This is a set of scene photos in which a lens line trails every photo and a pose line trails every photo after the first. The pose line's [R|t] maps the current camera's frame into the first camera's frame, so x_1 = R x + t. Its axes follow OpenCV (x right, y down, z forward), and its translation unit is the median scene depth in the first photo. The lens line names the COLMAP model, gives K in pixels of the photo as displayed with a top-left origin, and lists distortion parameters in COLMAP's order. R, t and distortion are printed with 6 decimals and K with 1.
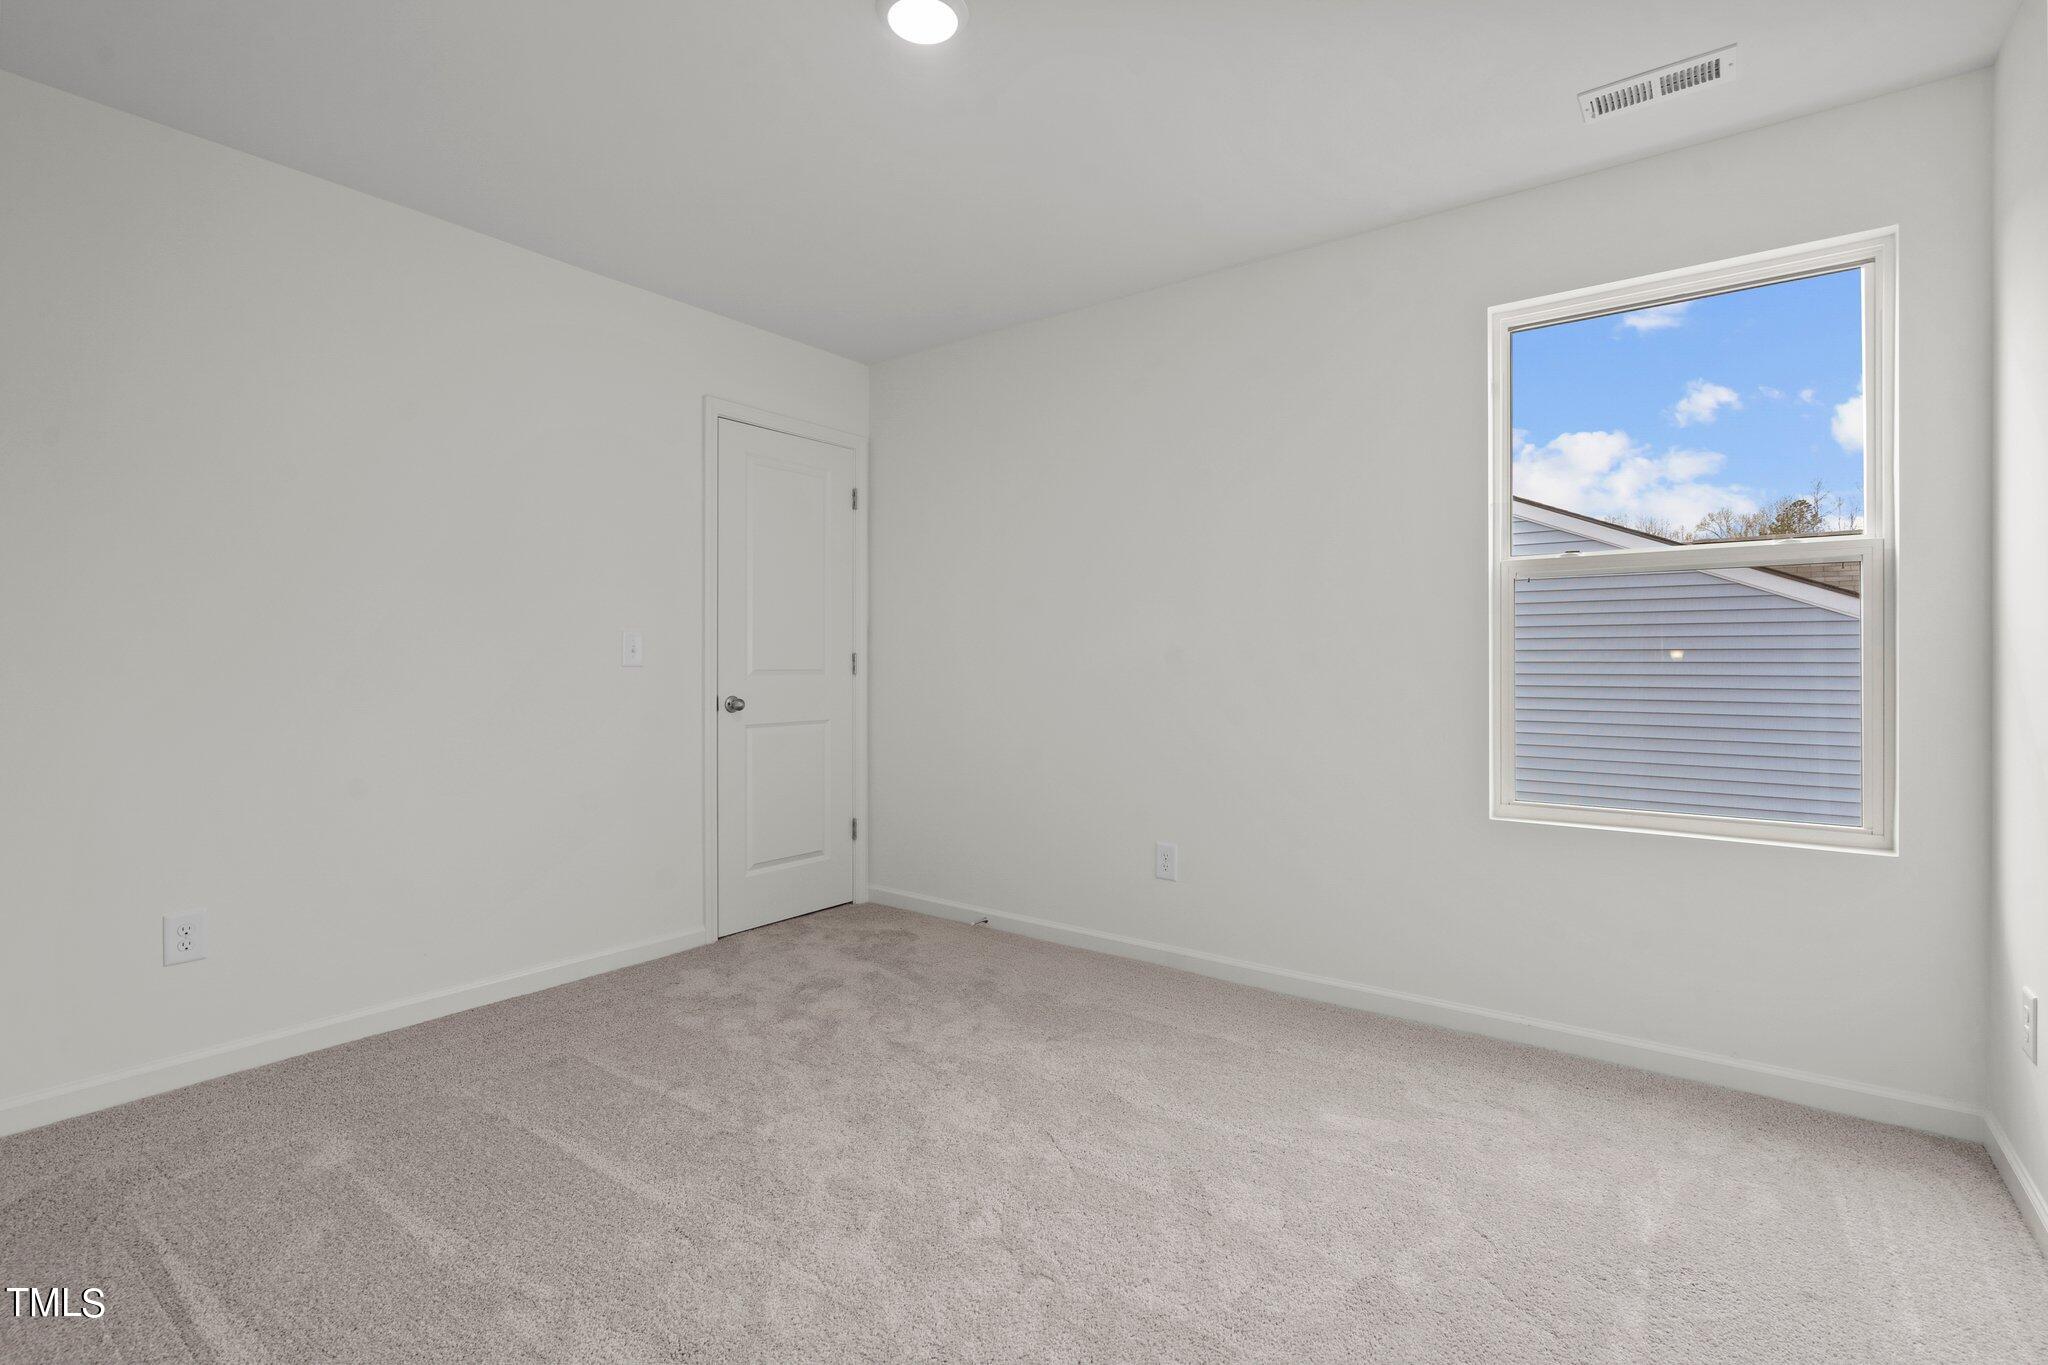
lens RADIAL K [[942.2, 0, 1020.1], [0, 942.2, 668.8], [0, 0, 1]] dist [-0.000936, 0.000043]
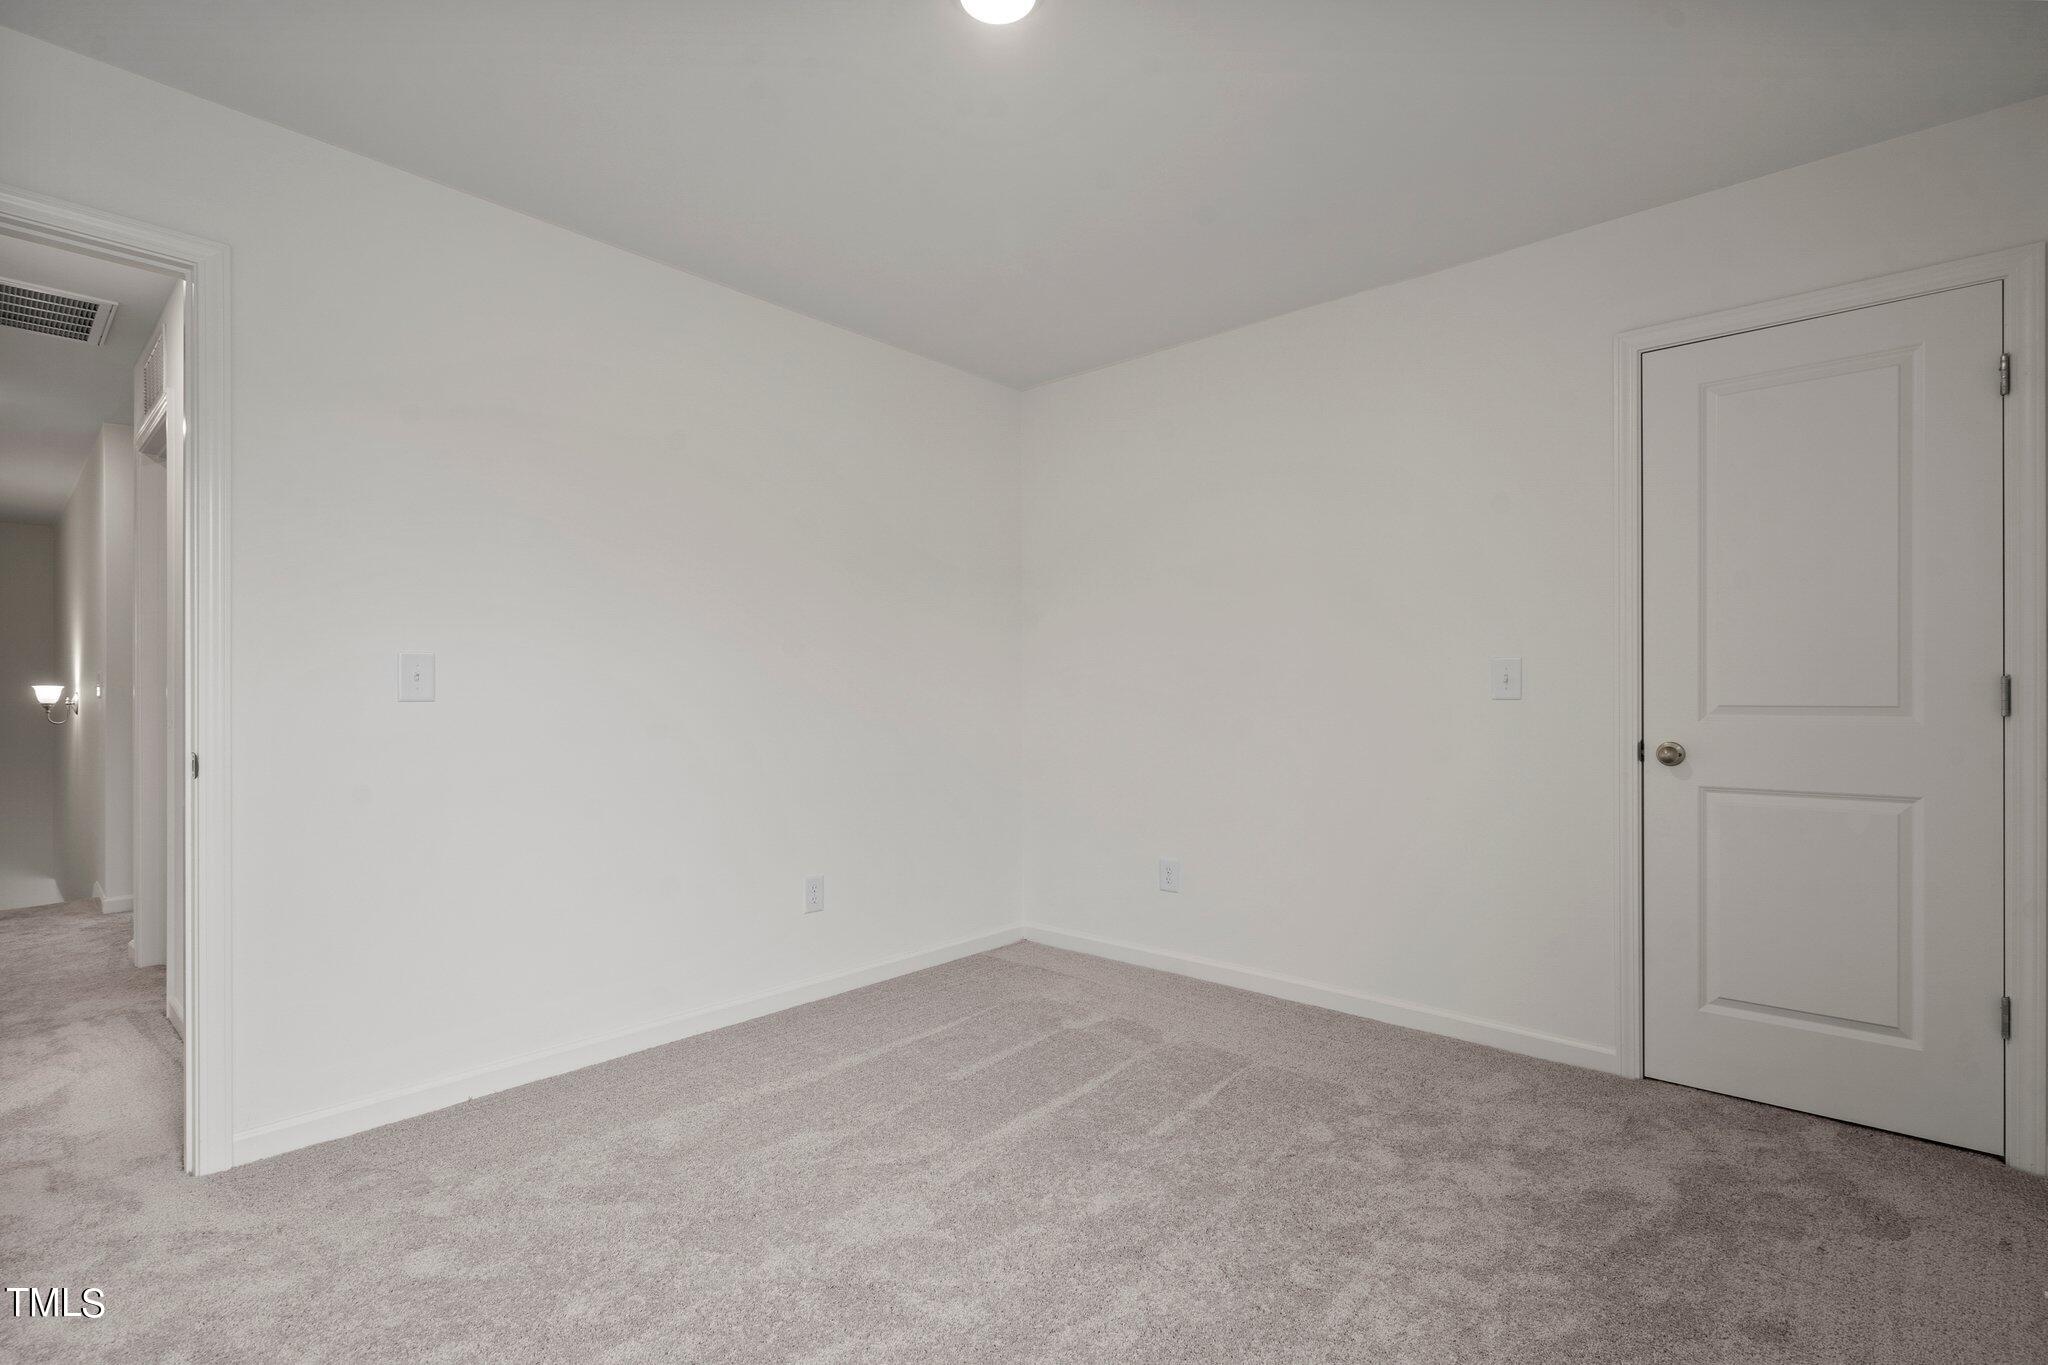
lens RADIAL K [[931.9, 0, 1029.7], [0, 931.9, 692.5], [0, 0, 1]] dist [-0.004516, -0.000295]
pose [[-0.066515, -0.007177, -0.997760, 0.446688], [-0.010320, 0.999926, -0.006505, 0.001407], [0.997732, 0.009864, -0.066584, 0.609210]]
